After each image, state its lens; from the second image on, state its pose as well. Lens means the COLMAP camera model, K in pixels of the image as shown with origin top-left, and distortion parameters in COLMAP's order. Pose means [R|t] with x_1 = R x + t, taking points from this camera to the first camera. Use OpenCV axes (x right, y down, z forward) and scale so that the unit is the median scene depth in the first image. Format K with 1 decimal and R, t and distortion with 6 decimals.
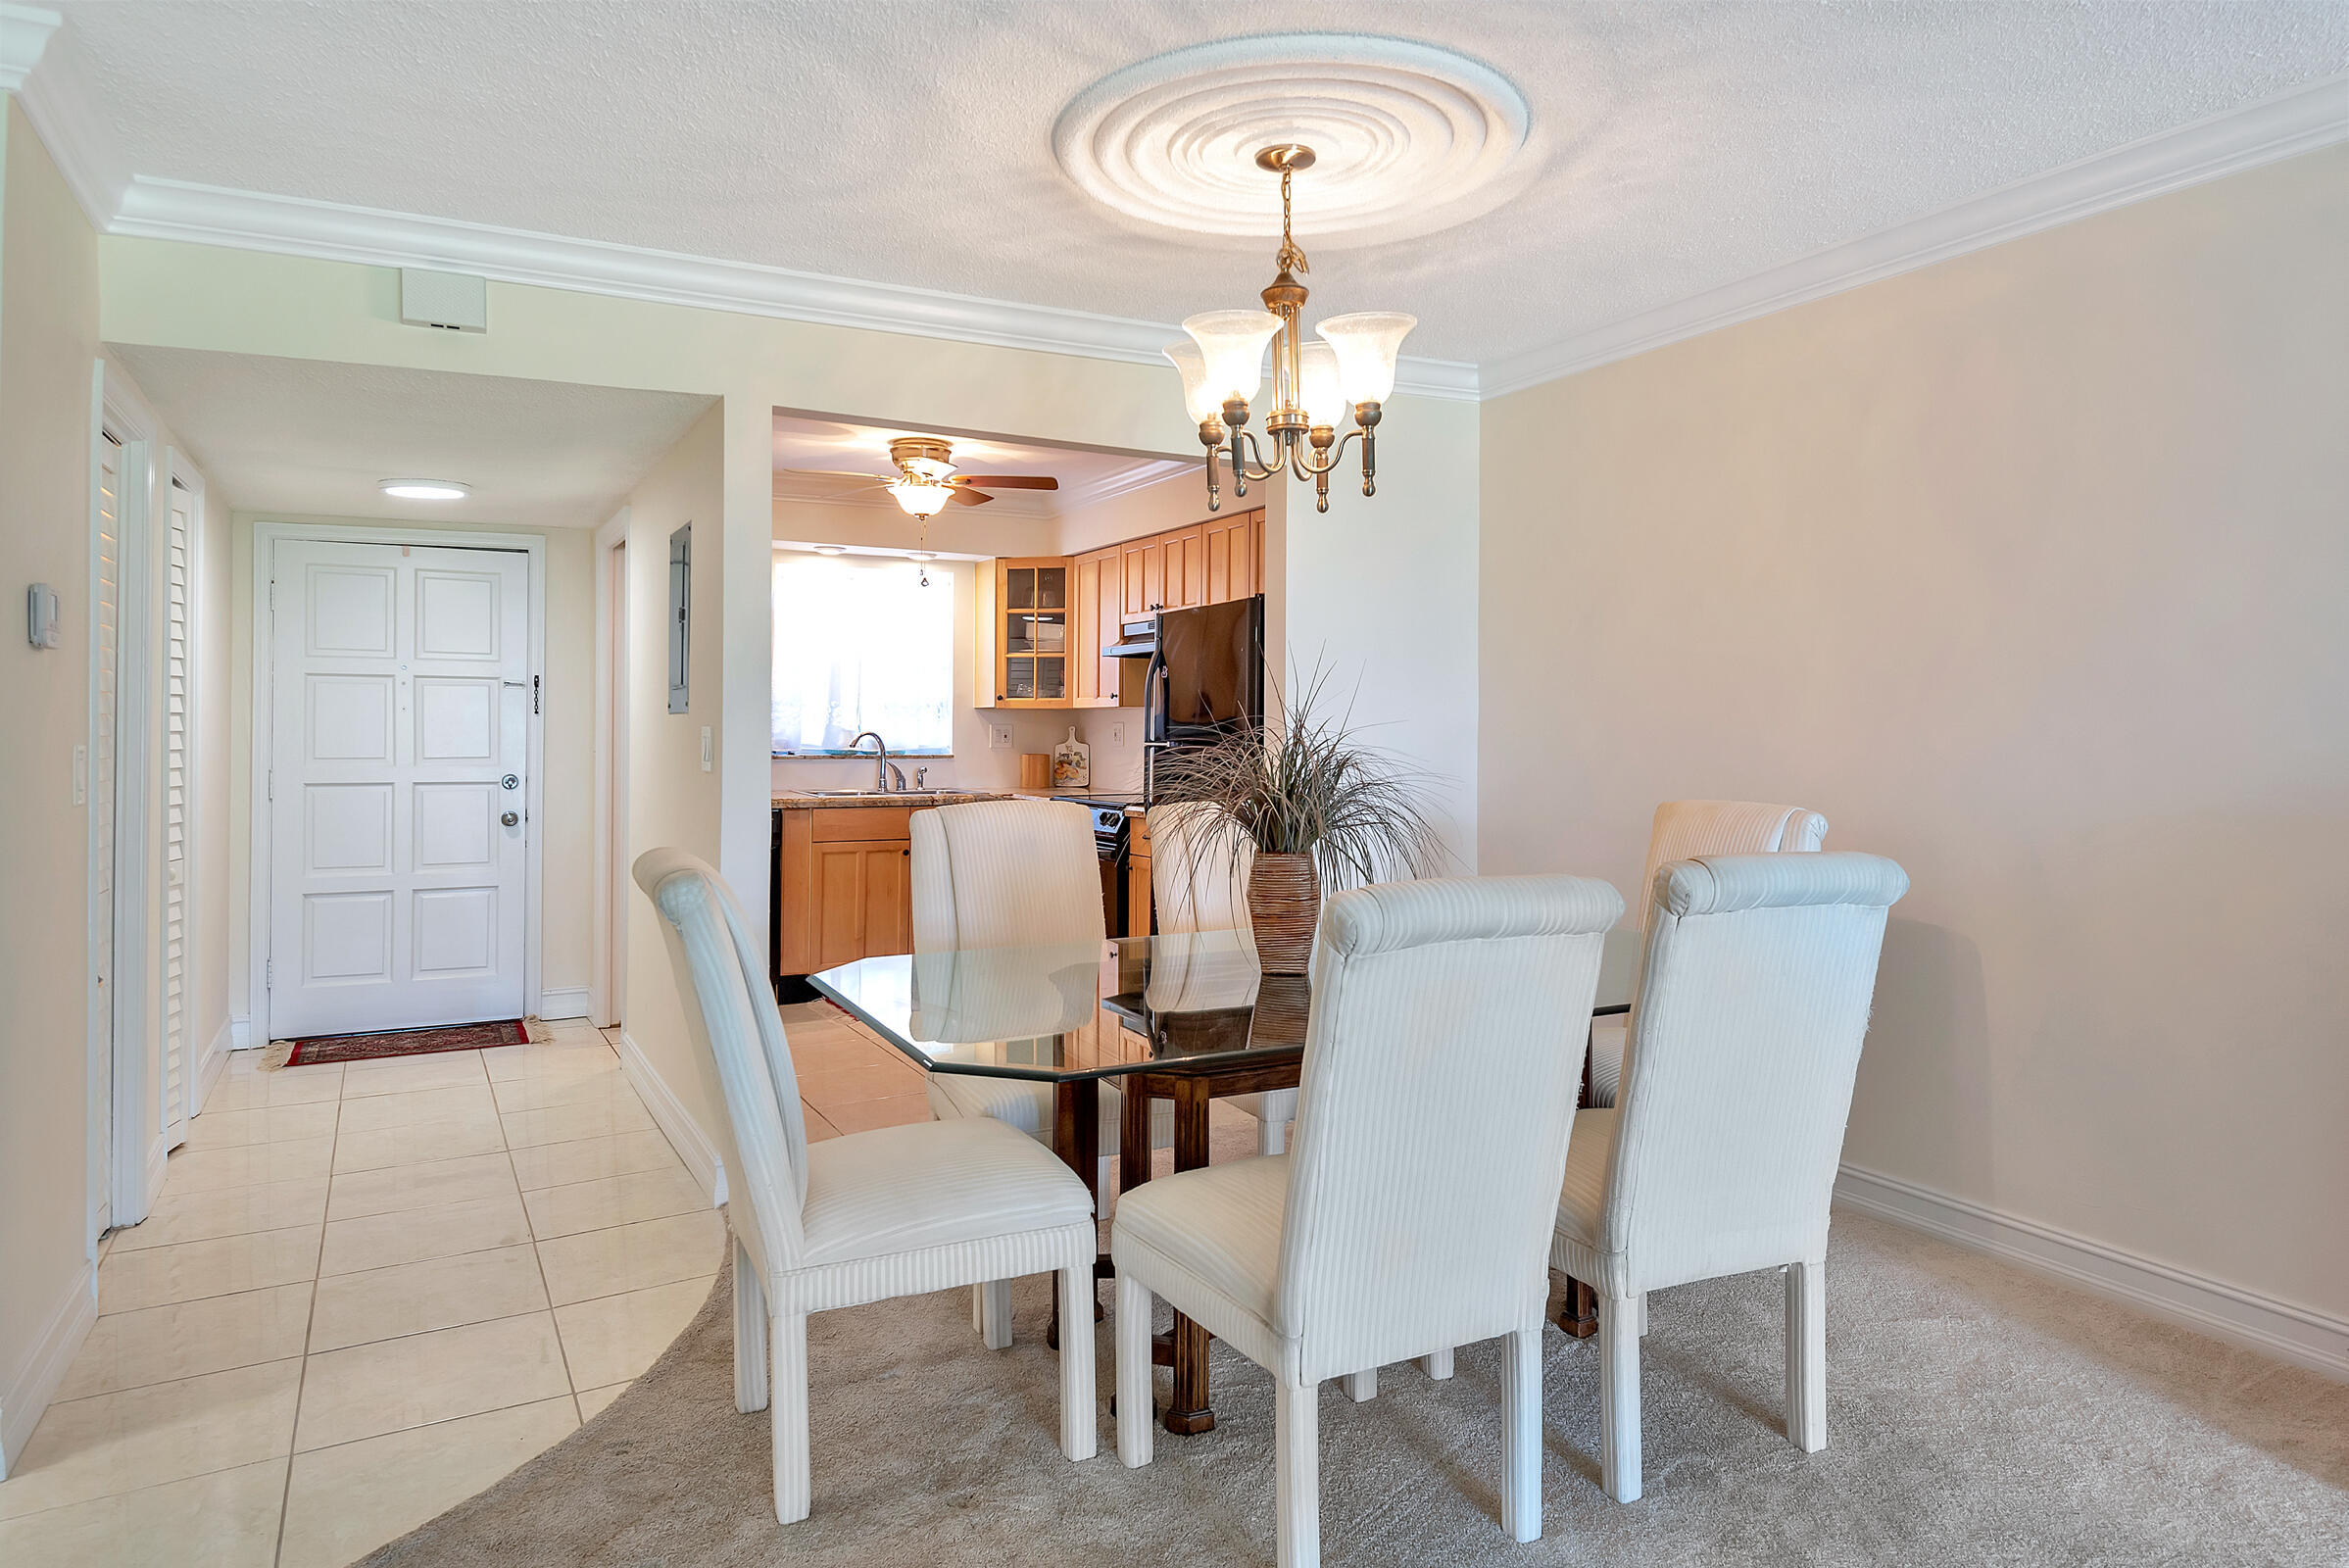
lens RADIAL K [[1417.9, 0, 1179.5], [0, 1417.9, 738.6], [0, 0, 1]] dist [0.031028, -0.024809]
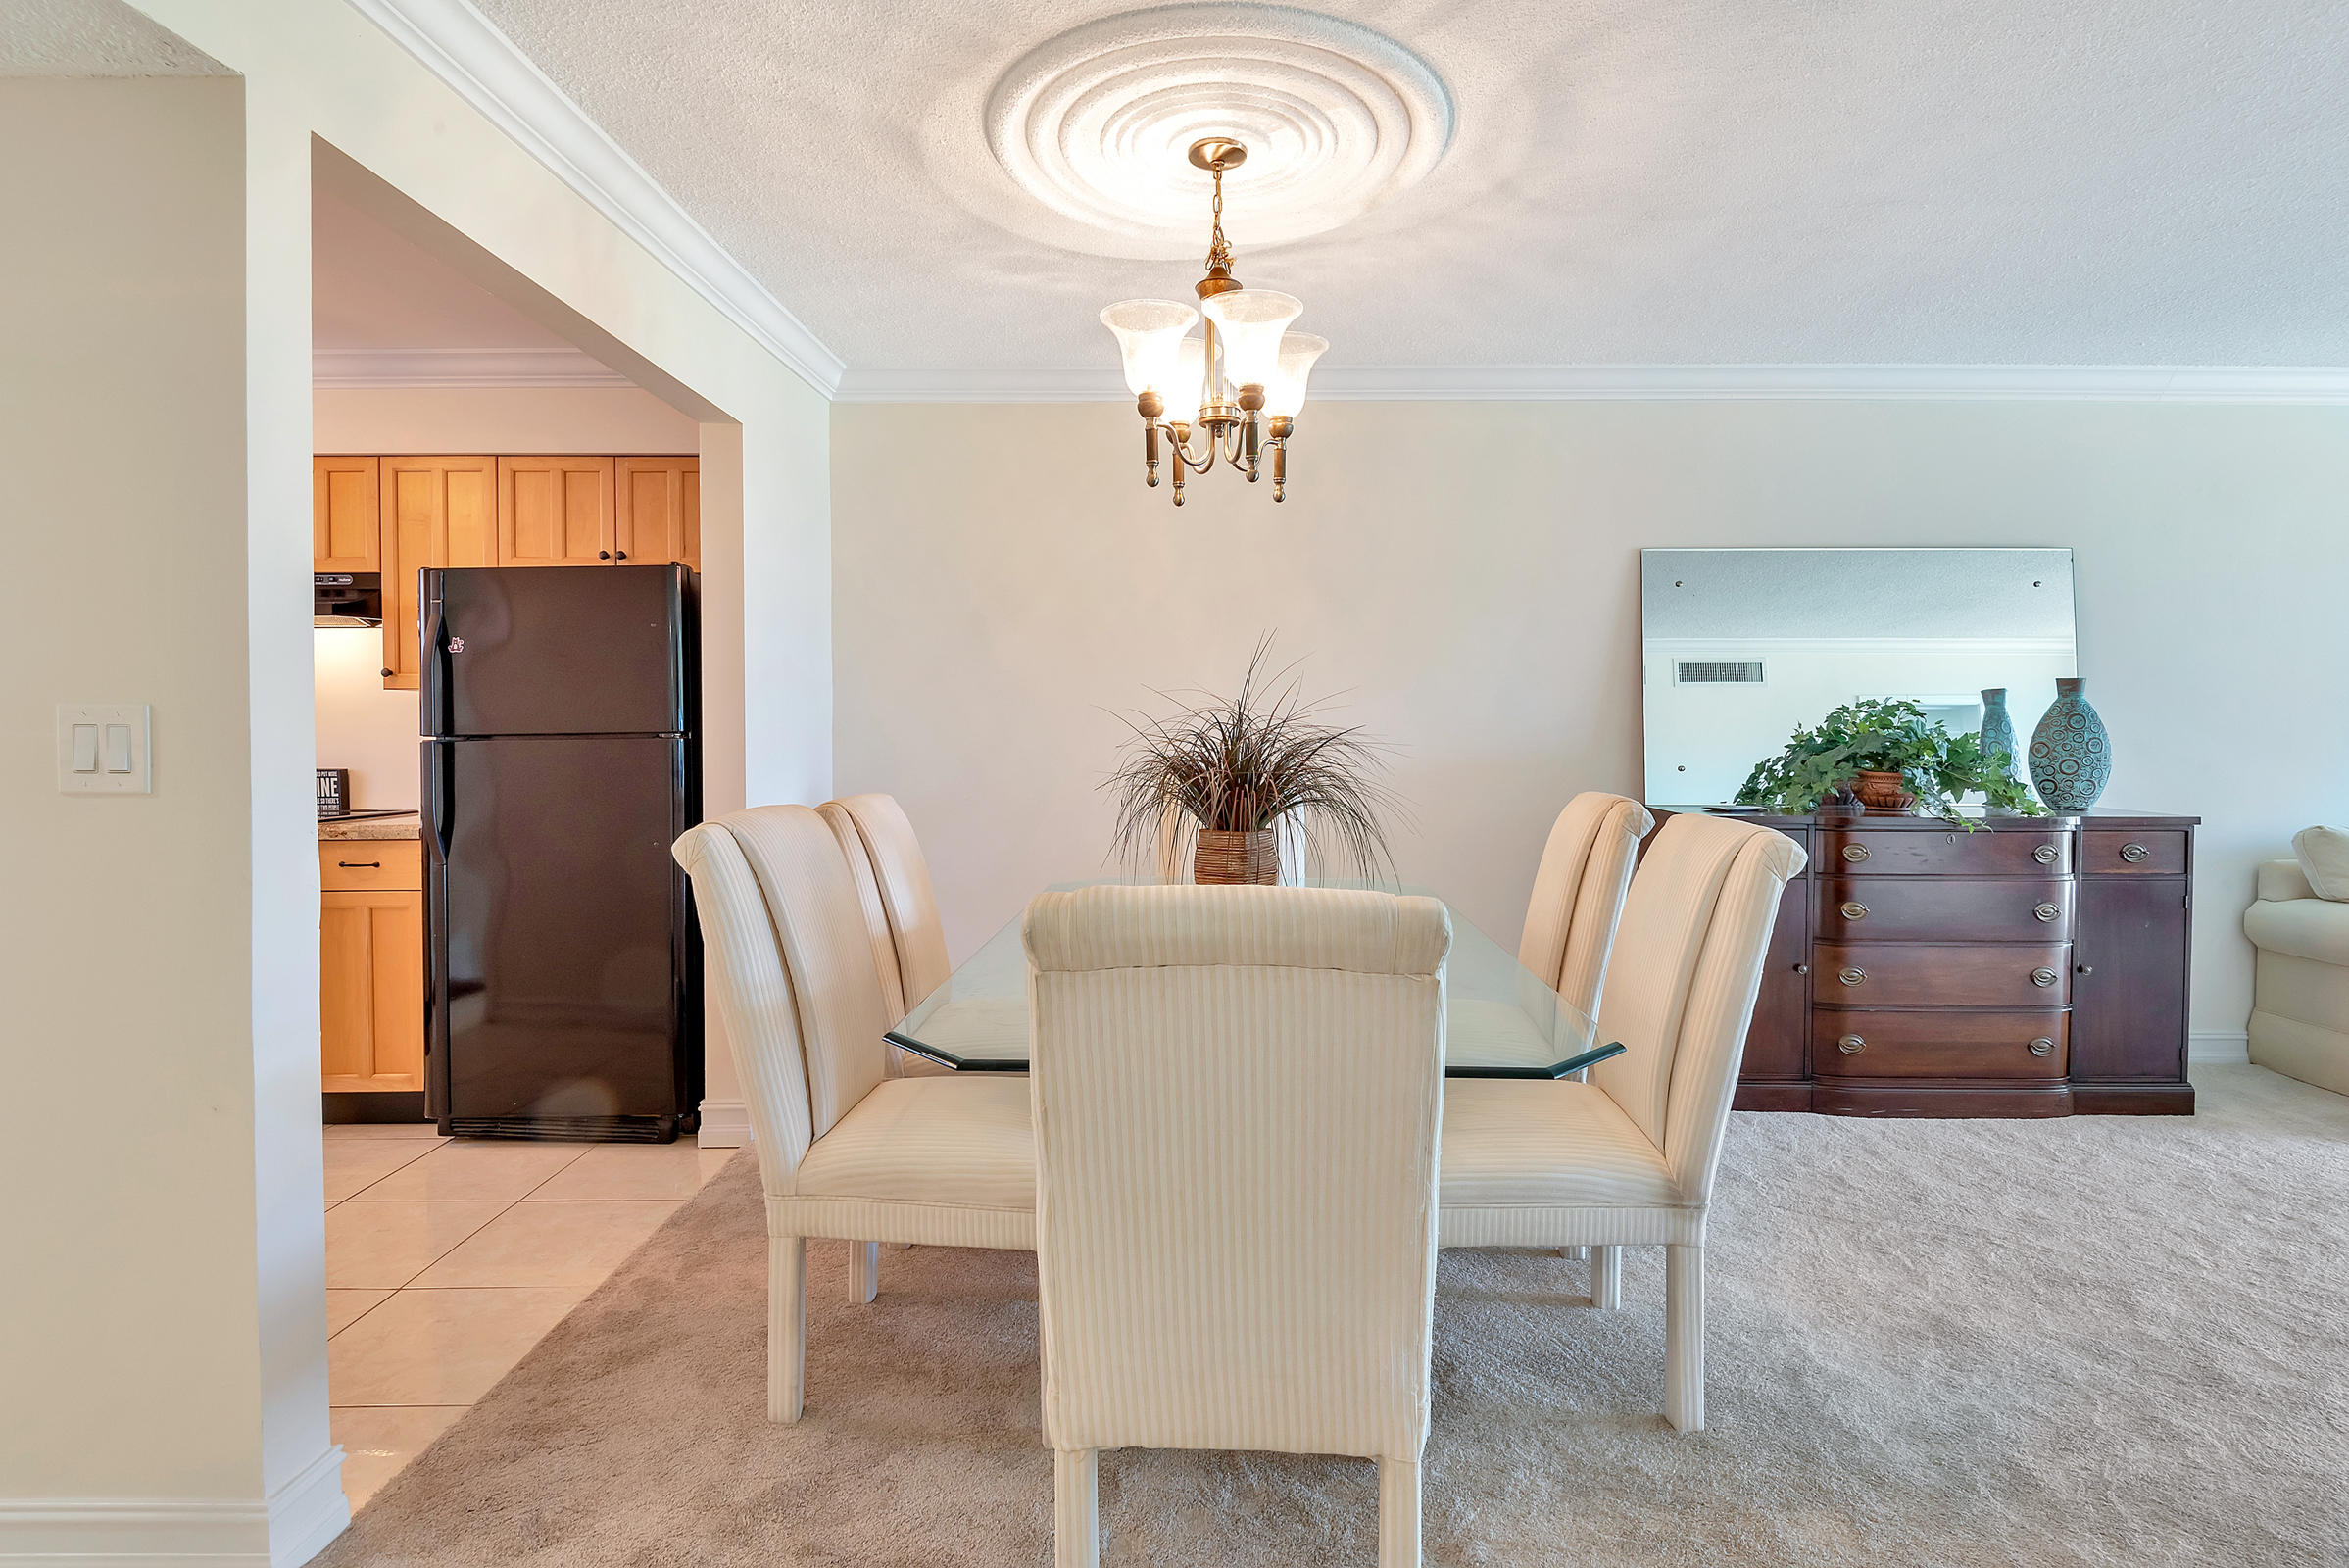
lens RADIAL K [[1162.9, 0, 1192.2], [0, 1162.9, 744.1], [0, 0, 1]] dist [0.002057, 0.000245]
pose [[0.481816, -0.015918, 0.876128, -0.345363], [0.008550, 0.999873, 0.013465, 0.000610], [-0.876231, 0.001003, 0.481890, 0.319867]]
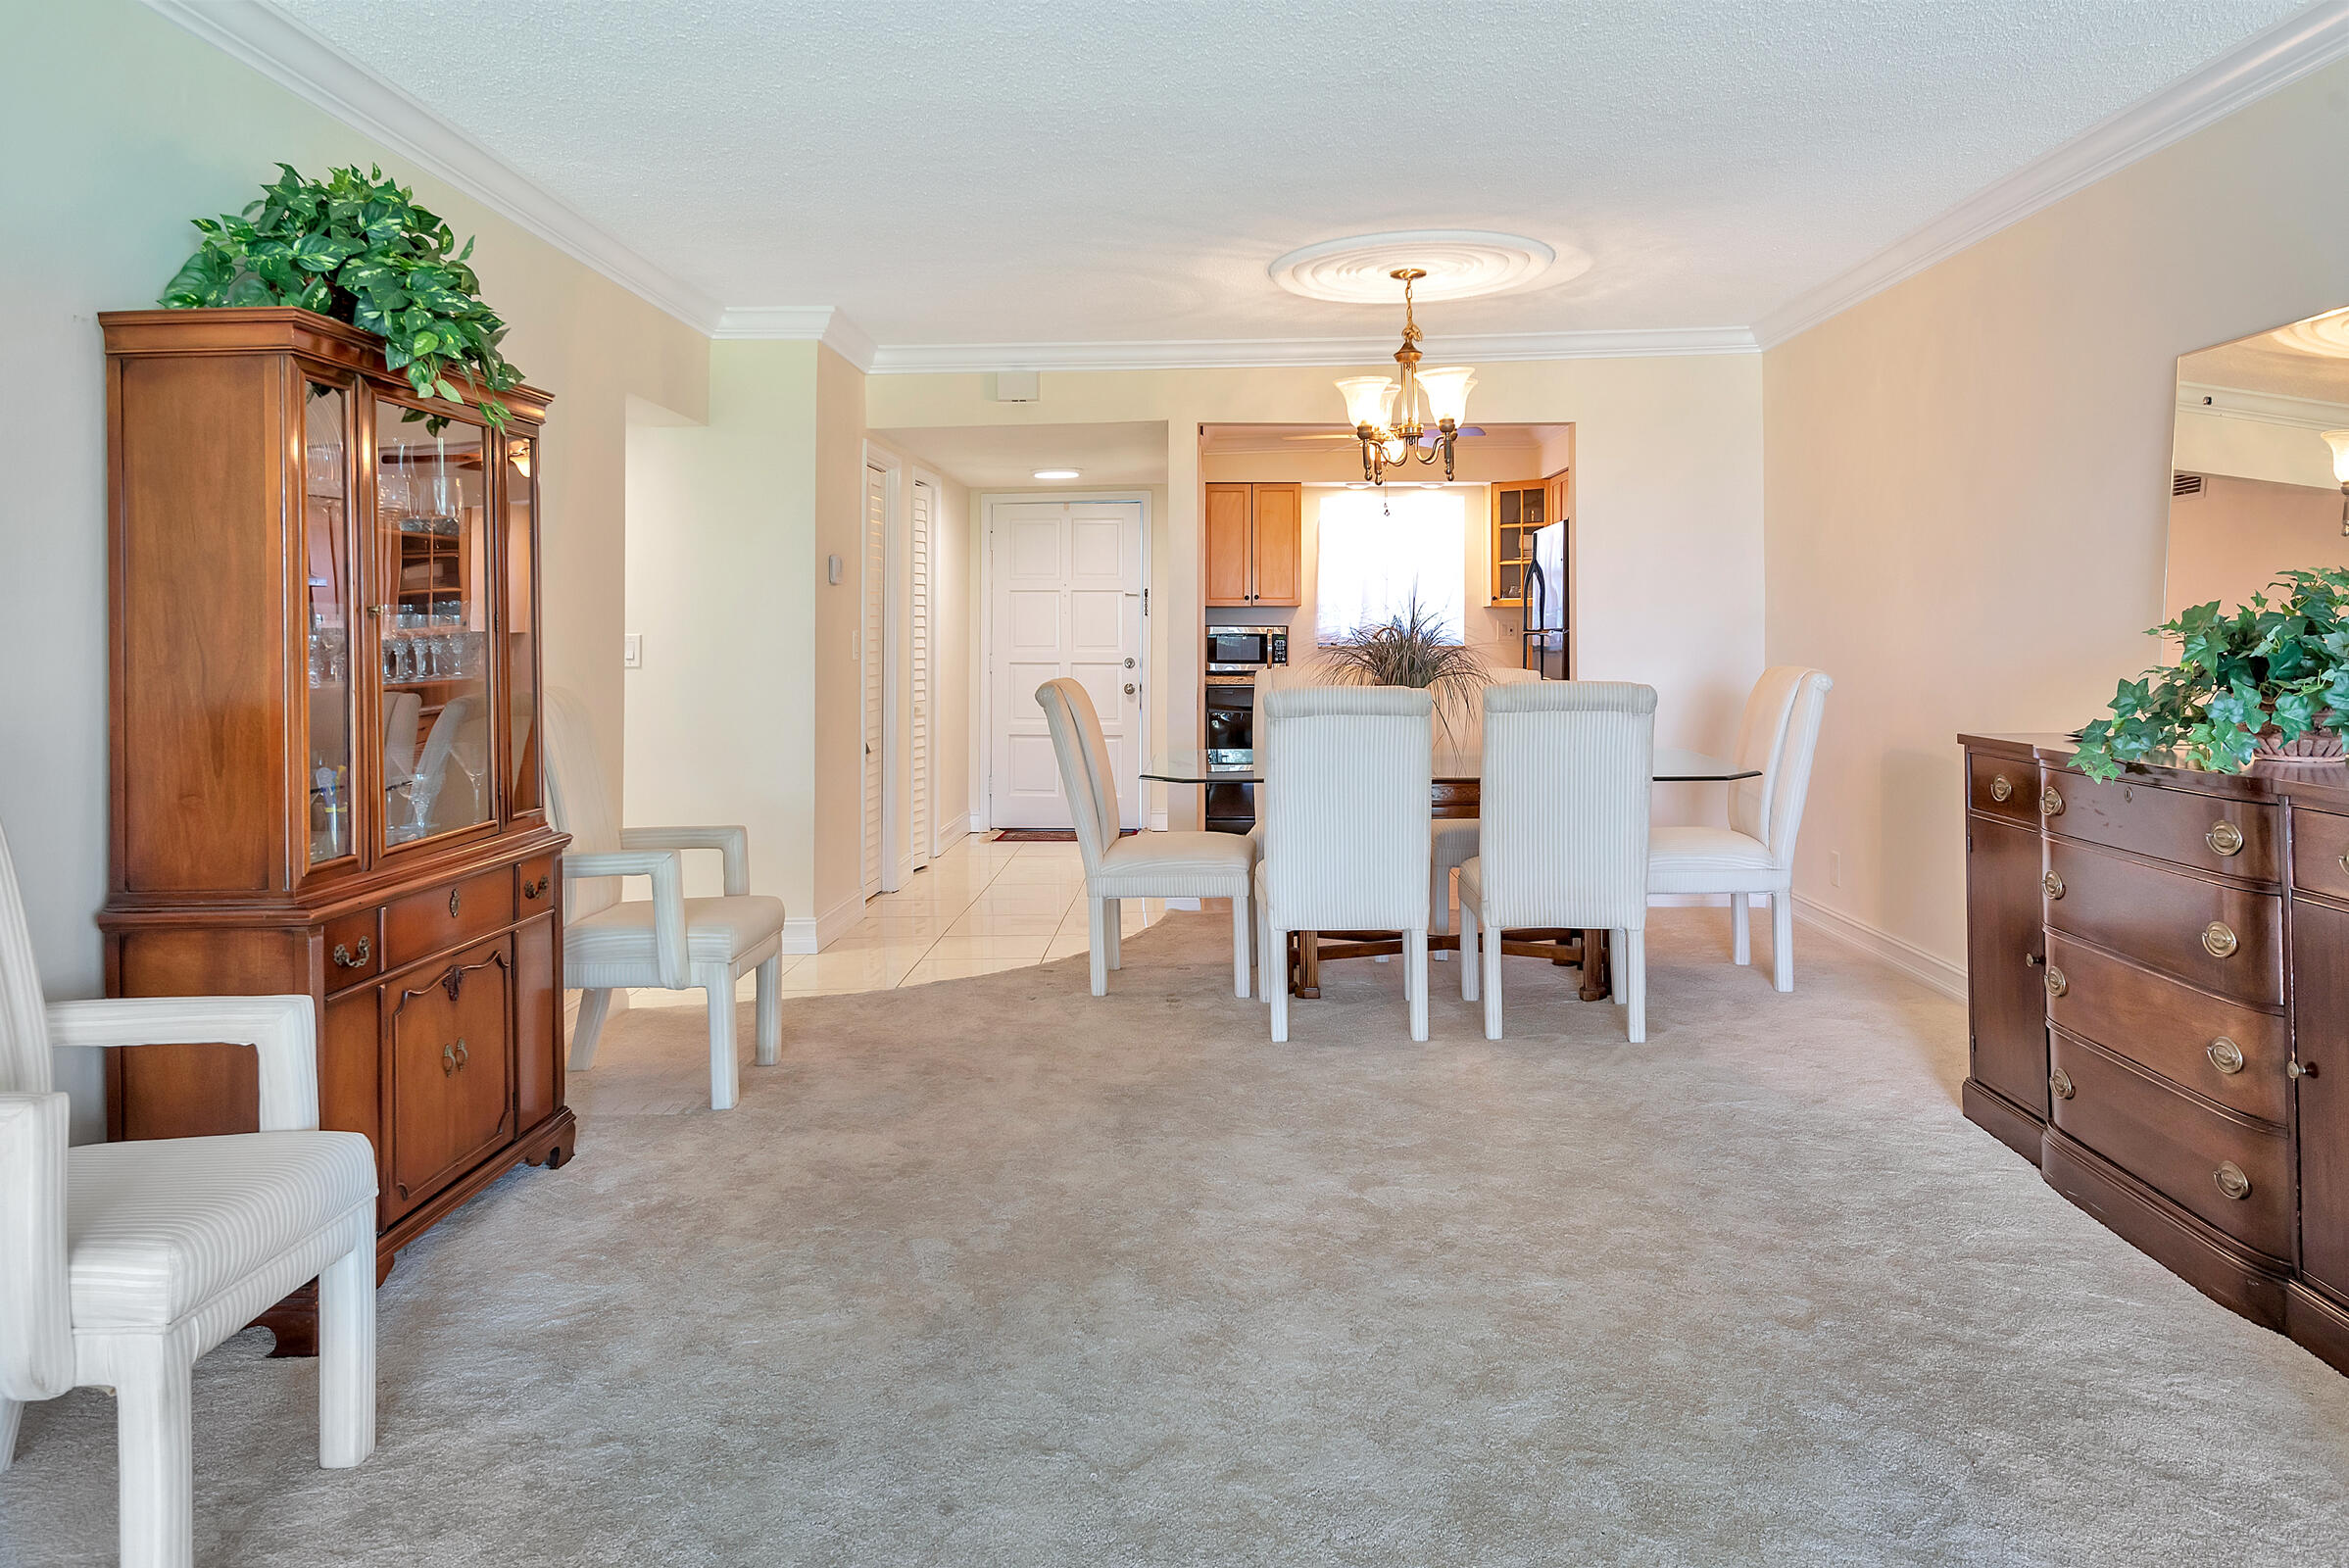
lens RADIAL K [[1568.0, 0, 1184.8], [0, 1568.0, 615.6], [0, 0, 1]] dist [0.004817, -0.000357]
pose [[0.868383, -0.011169, -0.495768, 0.389101], [0.001940, 0.999815, -0.019128, 0.014151], [0.495890, 0.015649, 0.868244, -0.370996]]
